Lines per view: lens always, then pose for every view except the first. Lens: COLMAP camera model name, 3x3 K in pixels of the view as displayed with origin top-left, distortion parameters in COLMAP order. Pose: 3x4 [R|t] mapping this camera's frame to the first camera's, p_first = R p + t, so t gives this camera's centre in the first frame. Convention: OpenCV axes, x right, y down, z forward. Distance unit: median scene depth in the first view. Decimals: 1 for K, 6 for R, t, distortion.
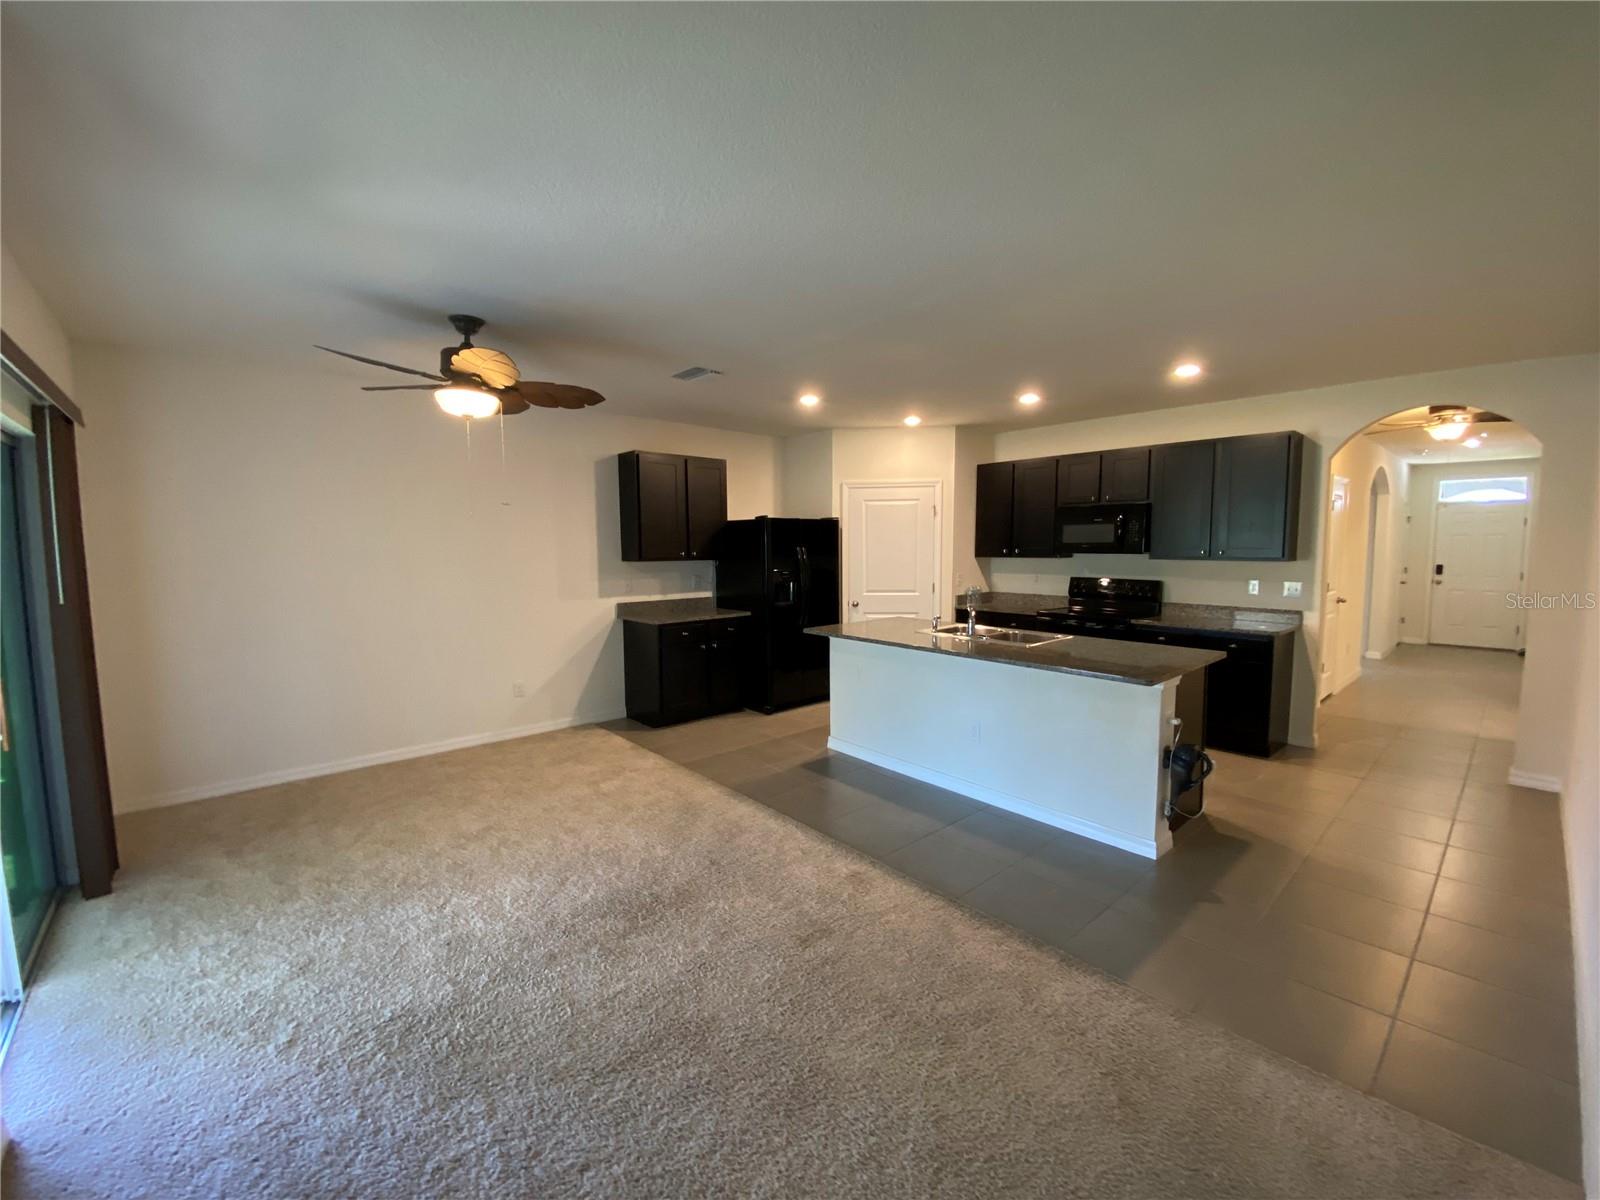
lens RADIAL K [[650.0, 0, 800.2], [0, 650.0, 592.7], [0, 0, 1]] dist [0.018323, -0.019570]
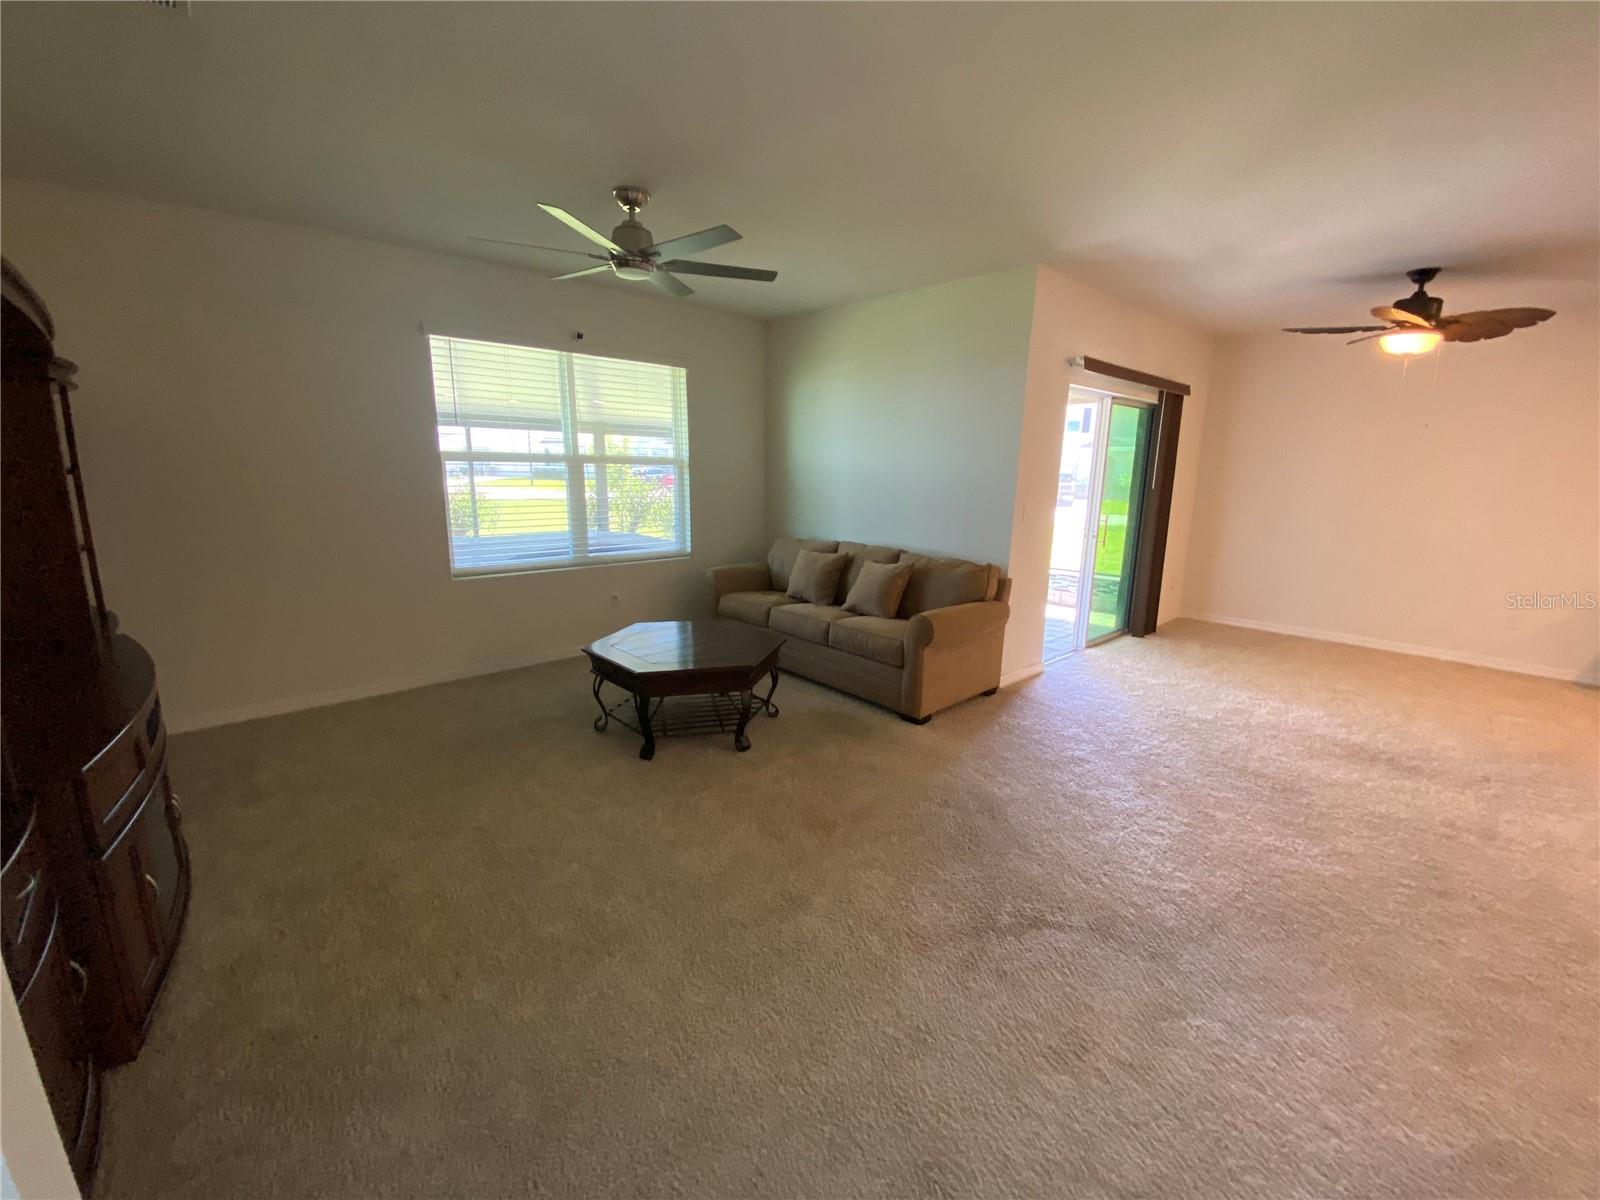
lens RADIAL K [[650.0, 0, 800.2], [0, 650.0, 592.7], [0, 0, 1]] dist [0.018323, -0.019570]
pose [[0.024274, 0.196912, -0.980121, 0.668612], [-0.092948, 0.976607, 0.193904, 0.029683], [0.995375, 0.086394, 0.042009, -0.118779]]
